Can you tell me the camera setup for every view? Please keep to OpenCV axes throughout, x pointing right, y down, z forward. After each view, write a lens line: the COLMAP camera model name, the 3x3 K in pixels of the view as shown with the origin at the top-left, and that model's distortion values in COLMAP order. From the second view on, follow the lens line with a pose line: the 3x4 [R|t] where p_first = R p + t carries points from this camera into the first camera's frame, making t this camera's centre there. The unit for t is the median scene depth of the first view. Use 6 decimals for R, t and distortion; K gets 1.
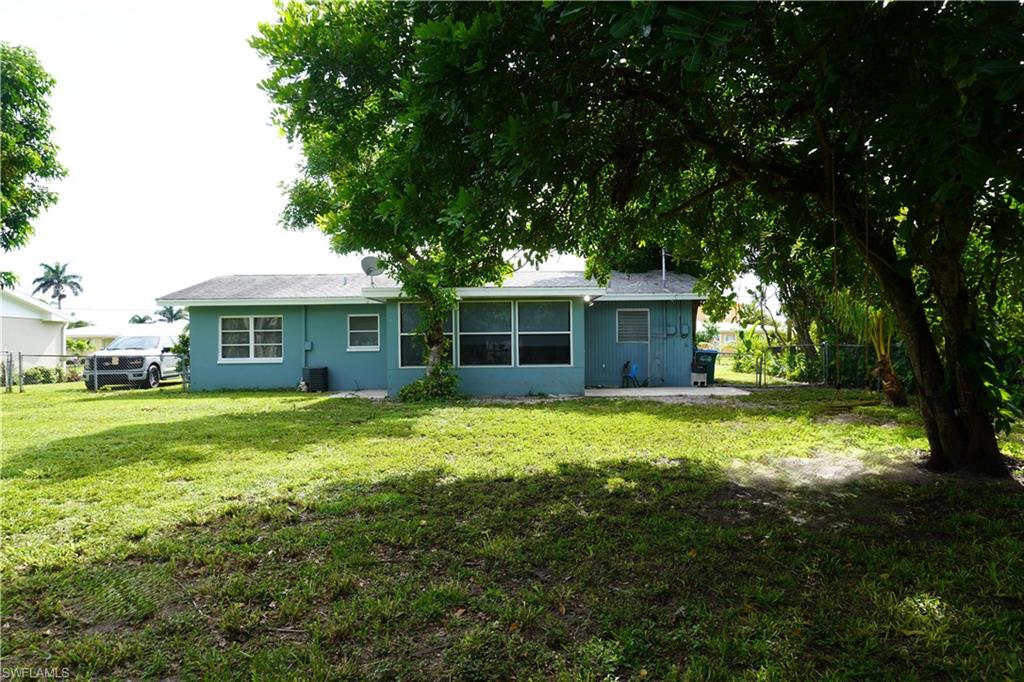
lens RADIAL K [[685.6, 0, 512.0], [0, 685.6, 341.0], [0, 0, 1]] dist [-0.047636, 0.042656]
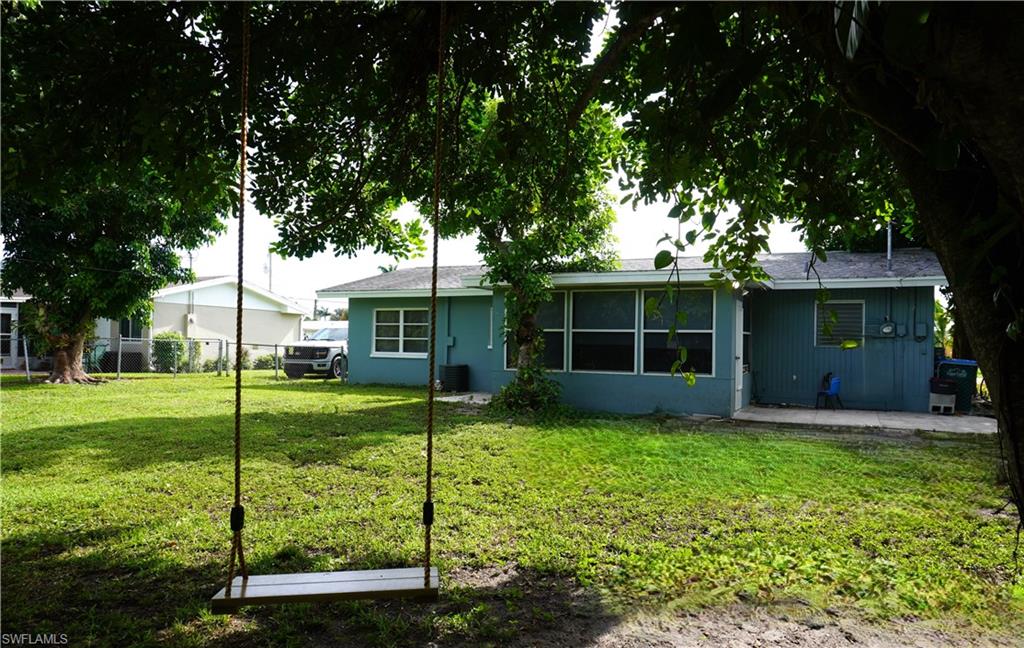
lens RADIAL K [[683.1, 0, 512.0], [0, 683.1, 324.0], [0, 0, 1]] dist [-0.029192, -0.000075]
pose [[0.902154, 0.012540, -0.431232, 0.174235], [-0.021004, 0.999669, -0.014872, -0.003973], [0.430903, 0.022474, 0.902119, 0.202139]]
